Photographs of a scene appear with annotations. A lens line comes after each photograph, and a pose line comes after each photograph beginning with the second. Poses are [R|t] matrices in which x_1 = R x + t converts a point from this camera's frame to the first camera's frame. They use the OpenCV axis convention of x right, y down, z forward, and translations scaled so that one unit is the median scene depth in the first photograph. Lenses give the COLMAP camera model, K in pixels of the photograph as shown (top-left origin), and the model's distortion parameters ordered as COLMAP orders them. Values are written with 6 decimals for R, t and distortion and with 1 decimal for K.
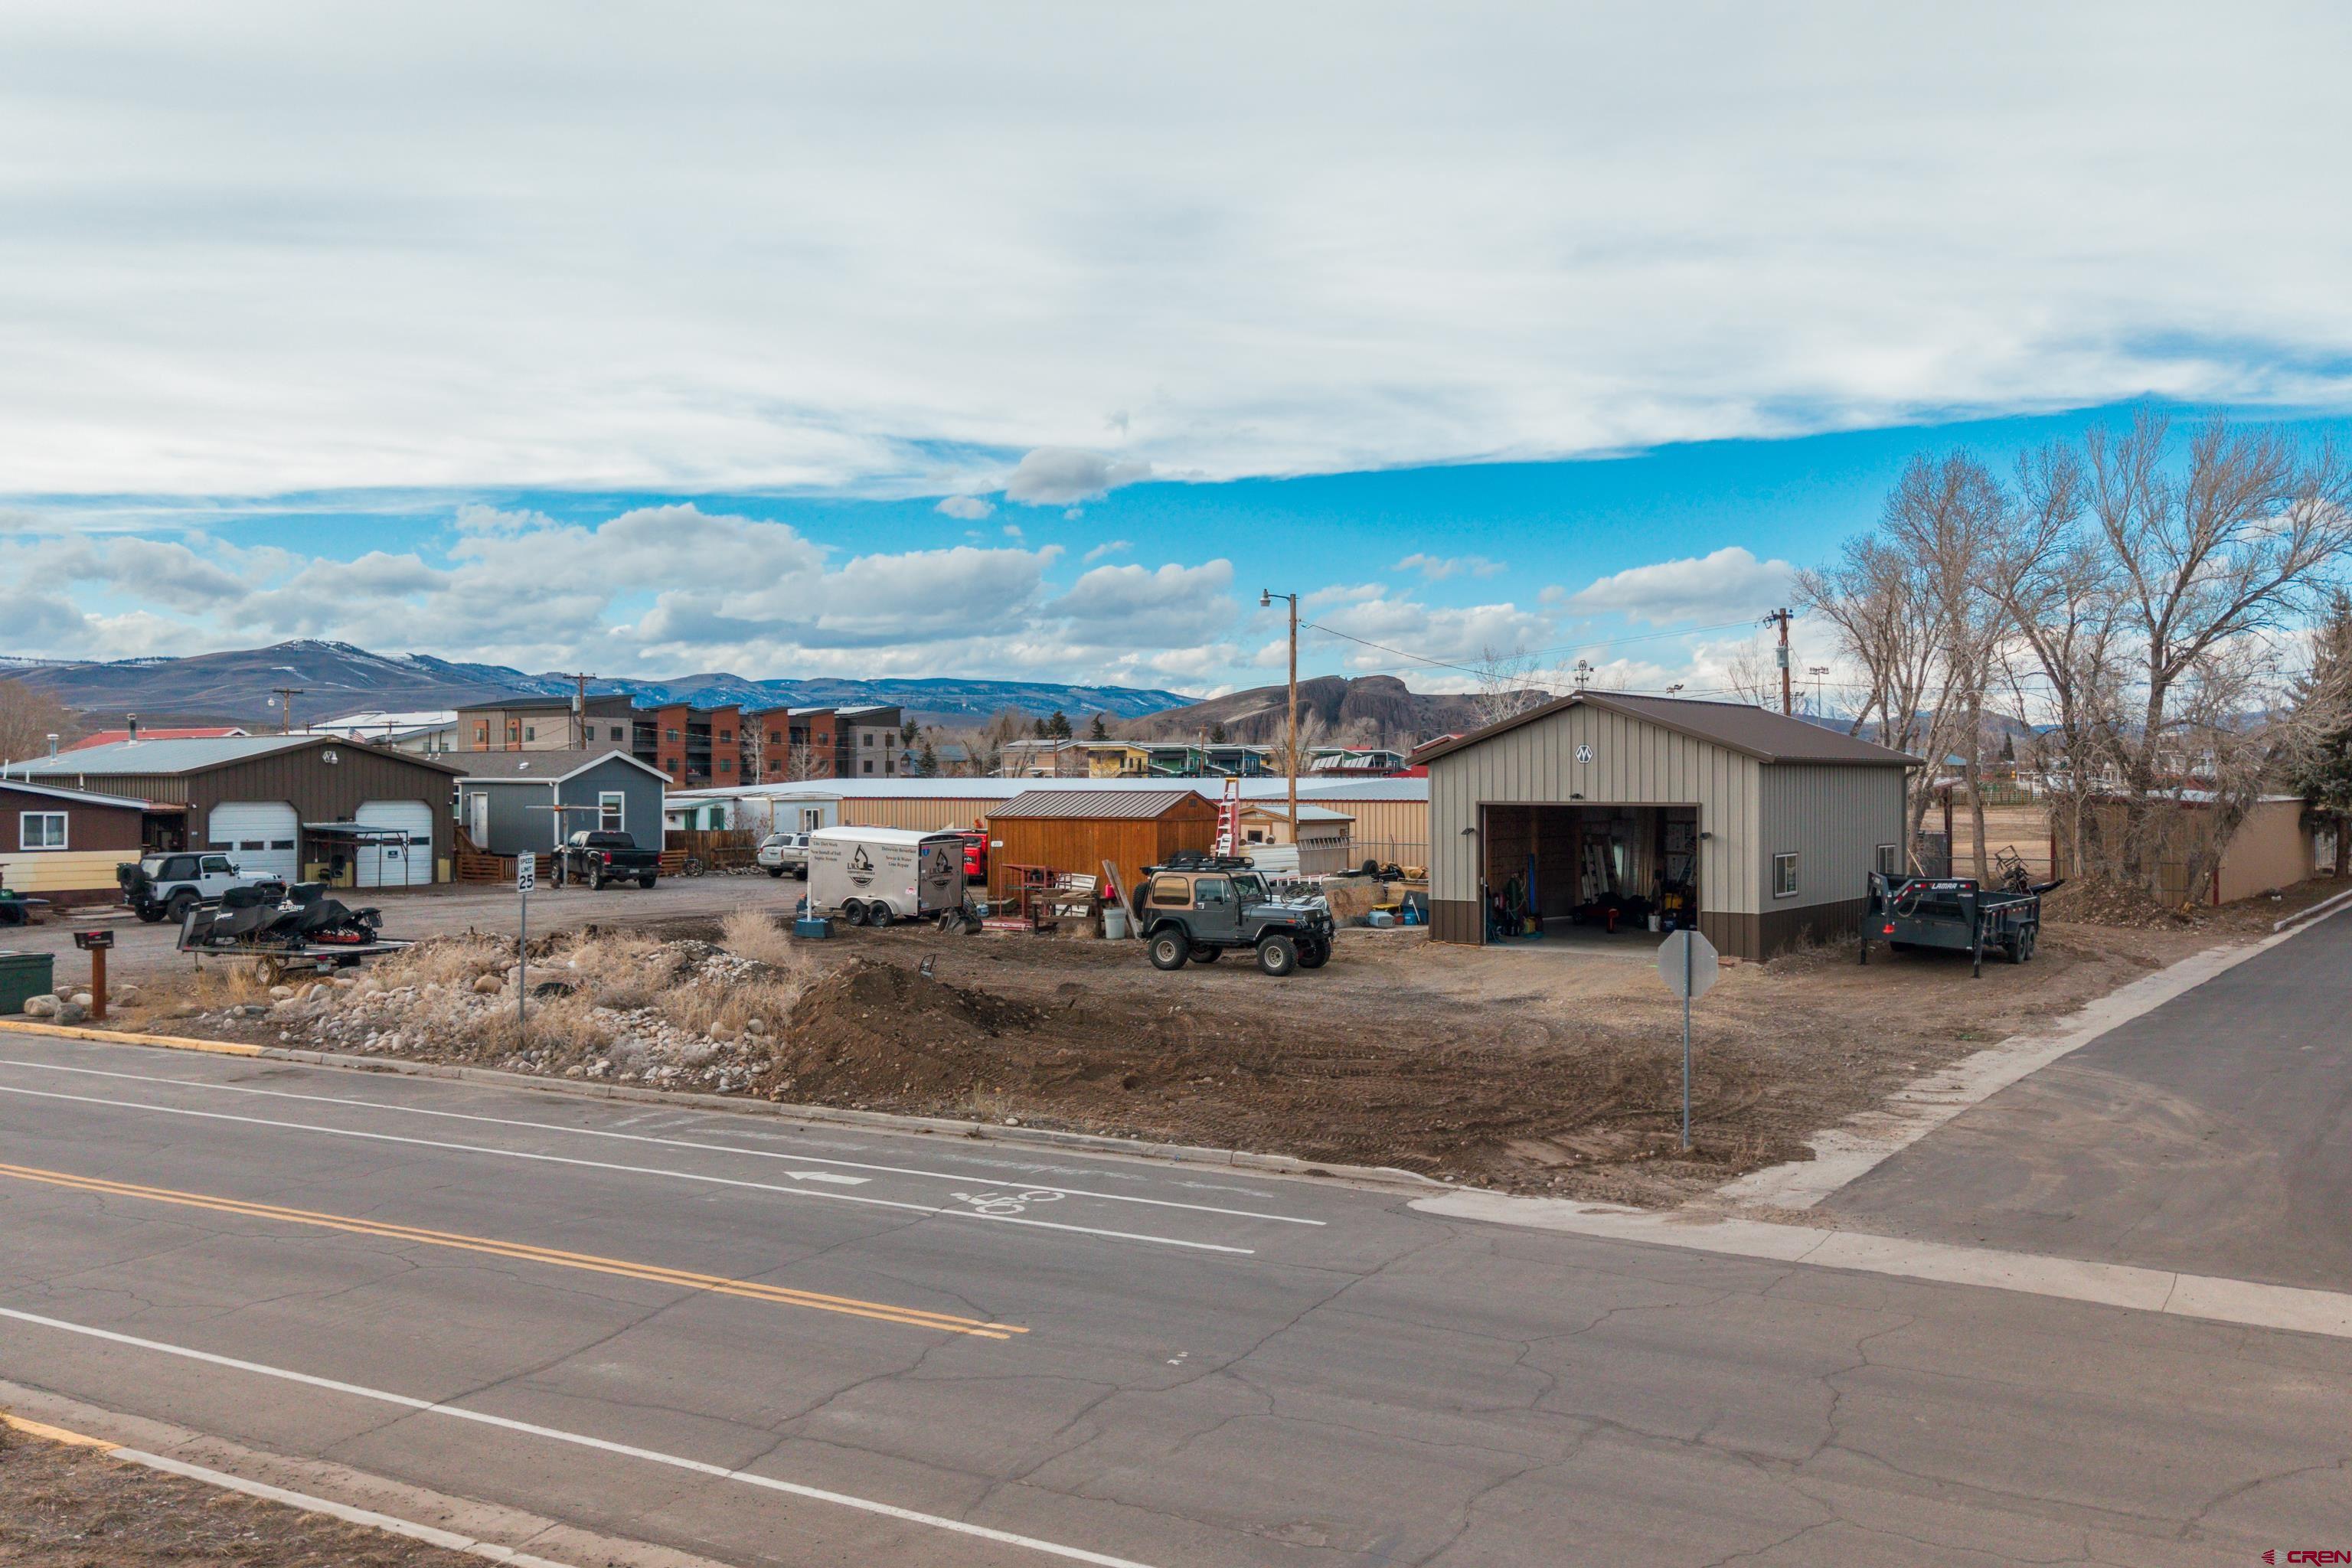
lens RADIAL K [[1911.5, 0, 1211.4], [0, 1911.5, 753.0], [0, 0, 1]] dist [0.064927, -0.074272]
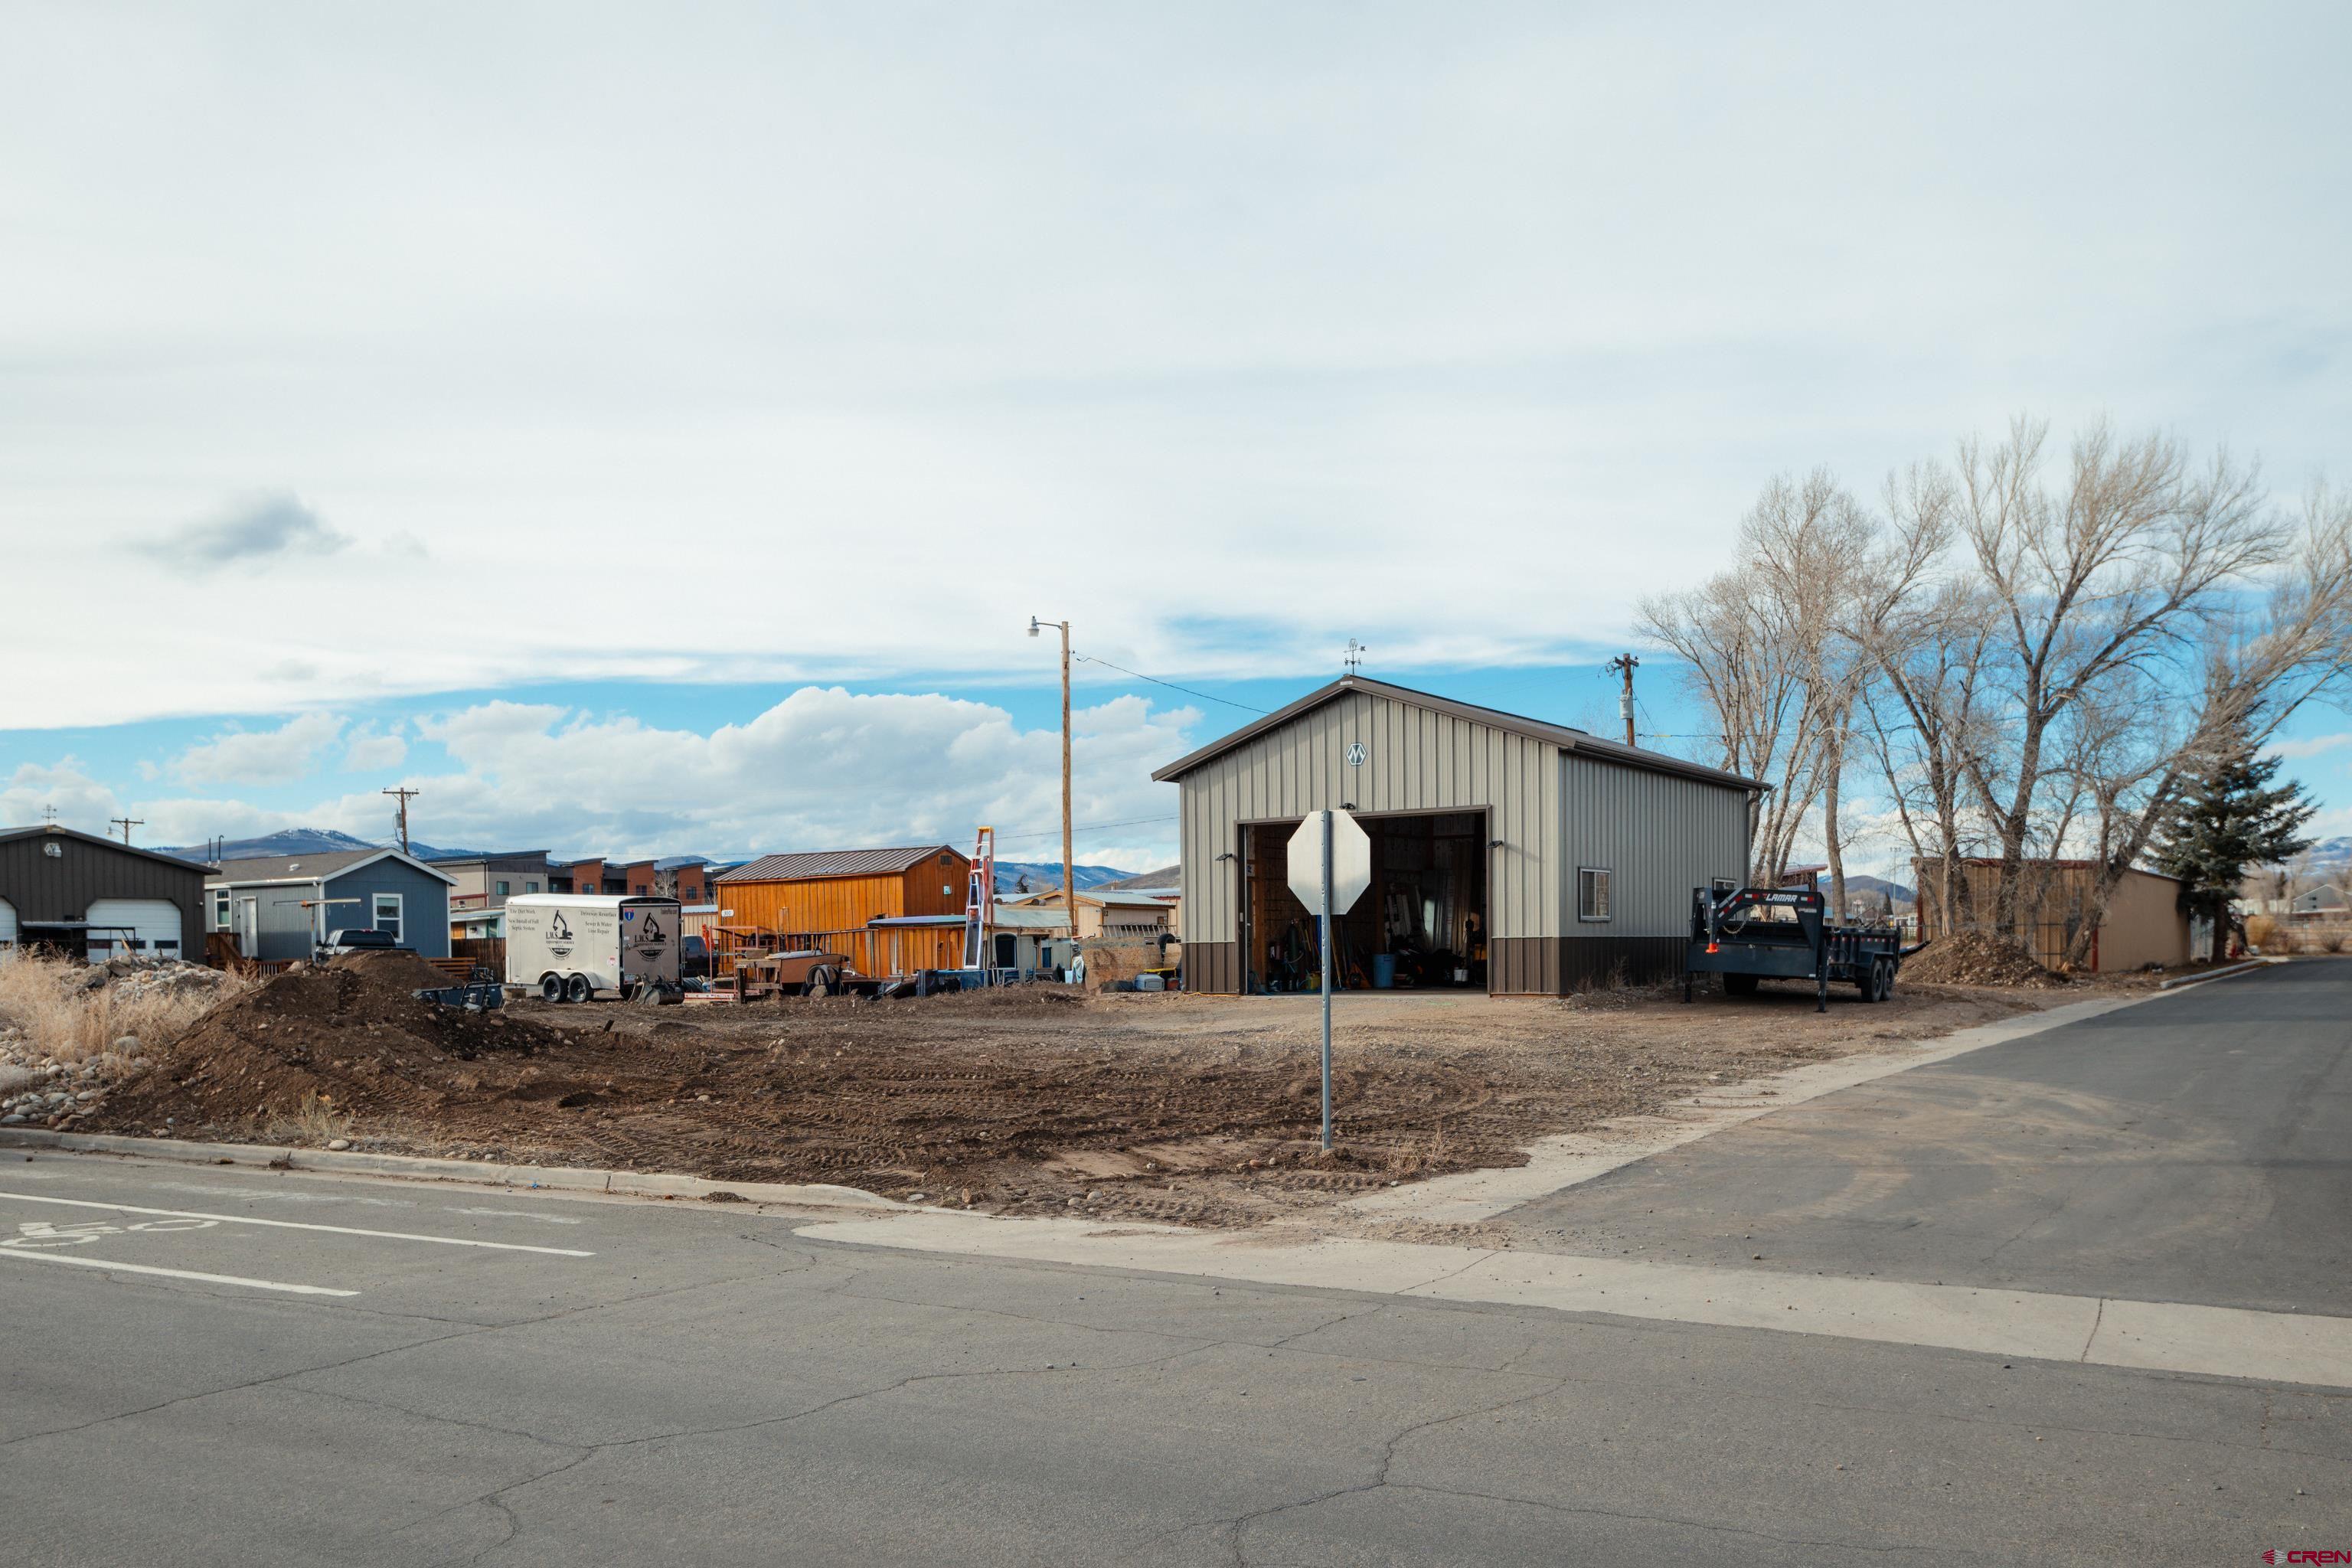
lens RADIAL K [[1808.5, 0, 1190.0], [0, 1808.5, 984.0], [0, 0, 1]] dist [-0.001335, -0.000223]
pose [[0.999685, -0.010398, 0.022833, 0.103780], [0.009625, 0.999384, 0.033744, 0.071023], [-0.023169, -0.033514, 0.999170, 0.223560]]
